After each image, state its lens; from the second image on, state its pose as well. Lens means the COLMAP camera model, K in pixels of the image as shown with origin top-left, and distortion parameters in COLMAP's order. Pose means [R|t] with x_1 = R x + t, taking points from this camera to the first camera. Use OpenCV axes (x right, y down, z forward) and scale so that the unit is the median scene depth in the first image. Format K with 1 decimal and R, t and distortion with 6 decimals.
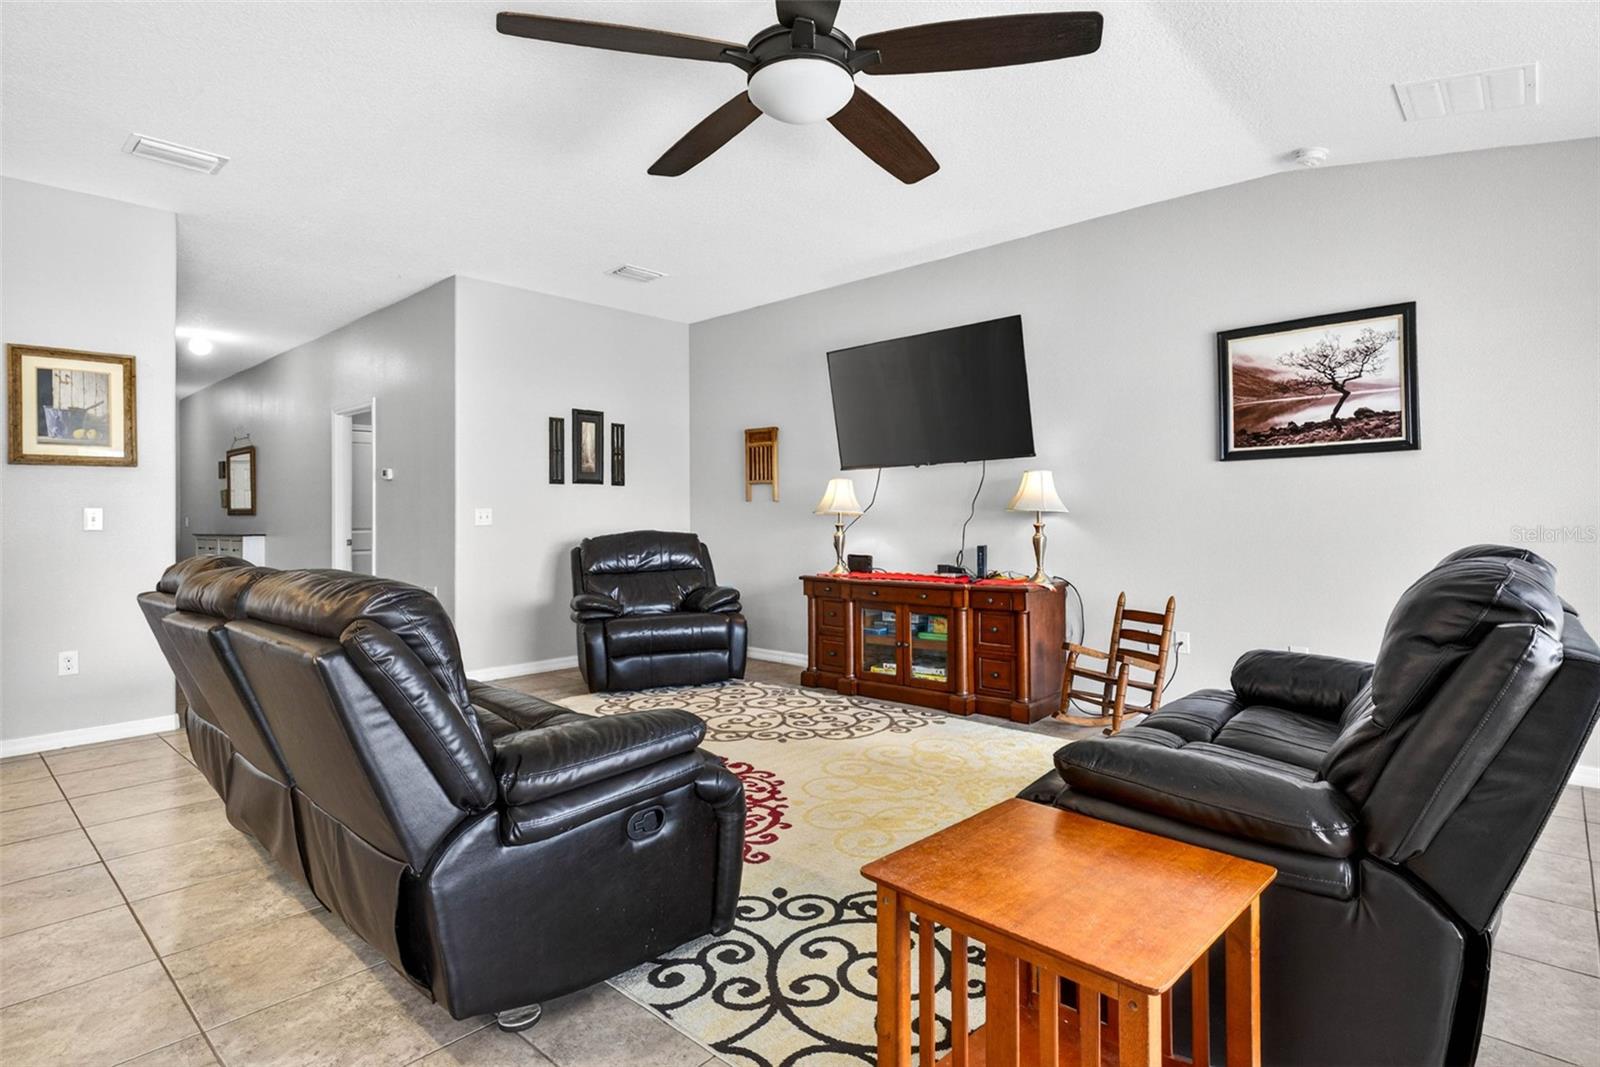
lens RADIAL K [[840.7, 0, 769.6], [0, 840.7, 502.0], [0, 0, 1]] dist [0.001902, 0.000757]
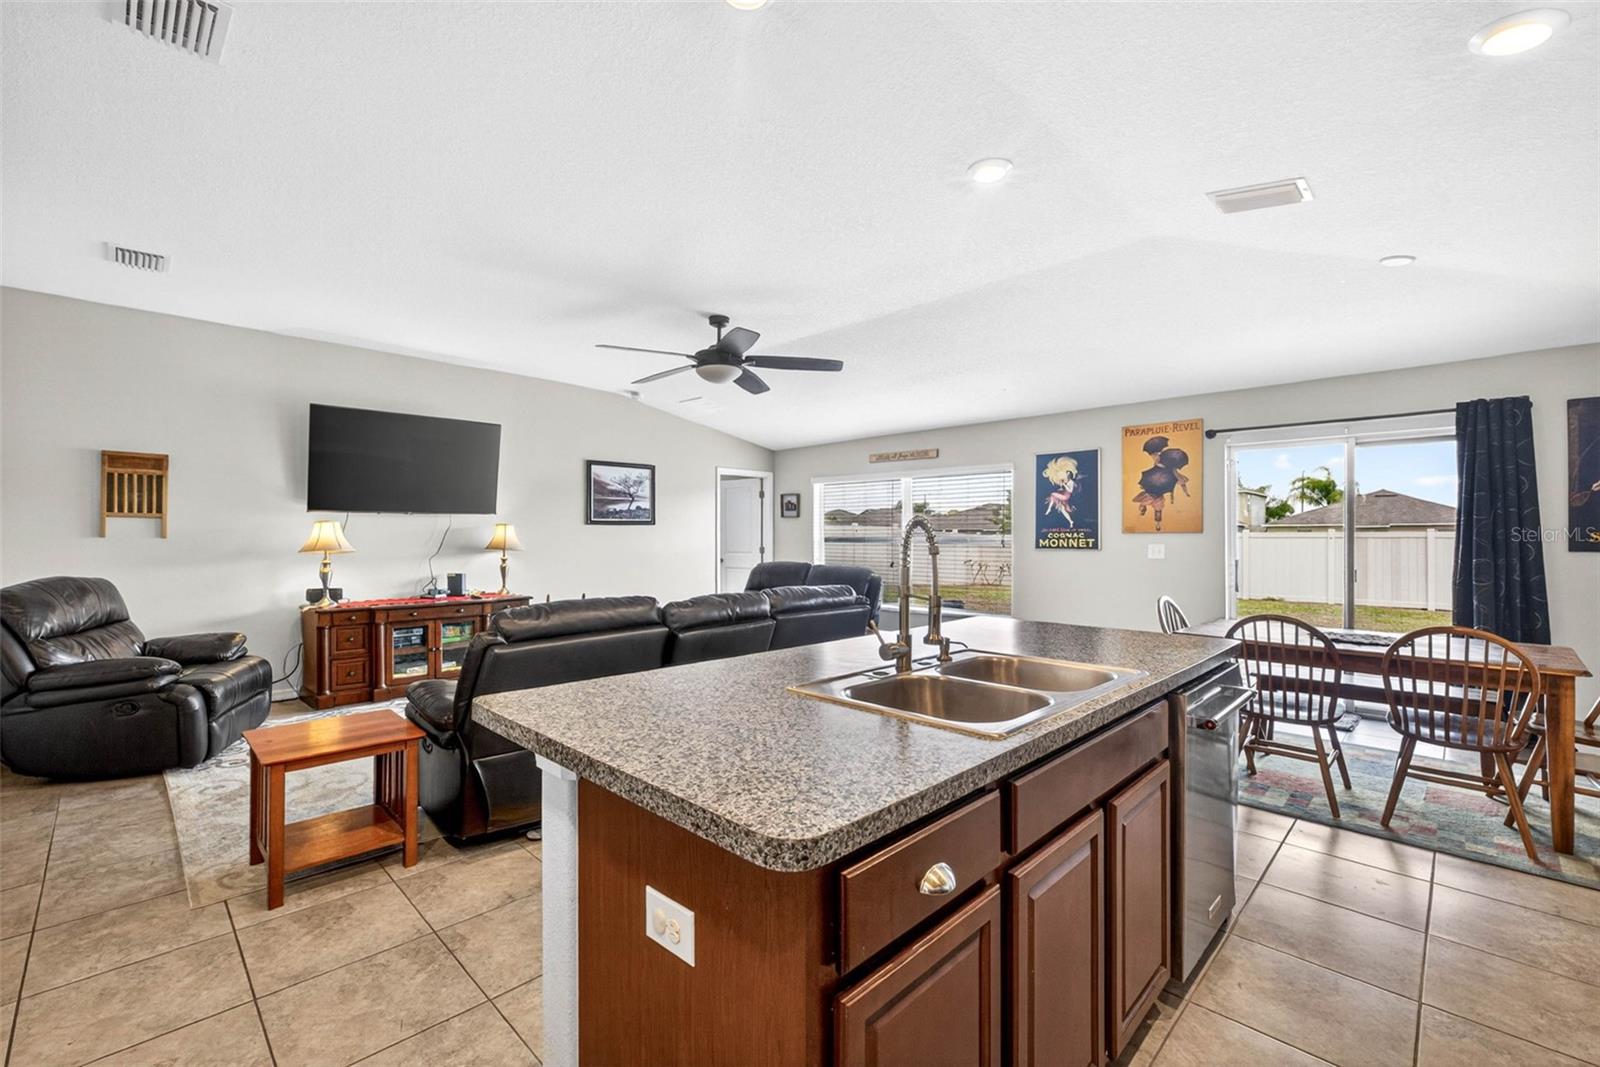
lens RADIAL K [[688.6, 0, 794.0], [0, 688.6, 534.5], [0, 0, 1]] dist [0.000637, -0.000420]
pose [[0.017665, 0.012742, 0.999763, -1.083399], [-0.023365, 0.999651, -0.012328, -0.016094], [-0.999571, -0.023142, 0.017957, 0.470939]]
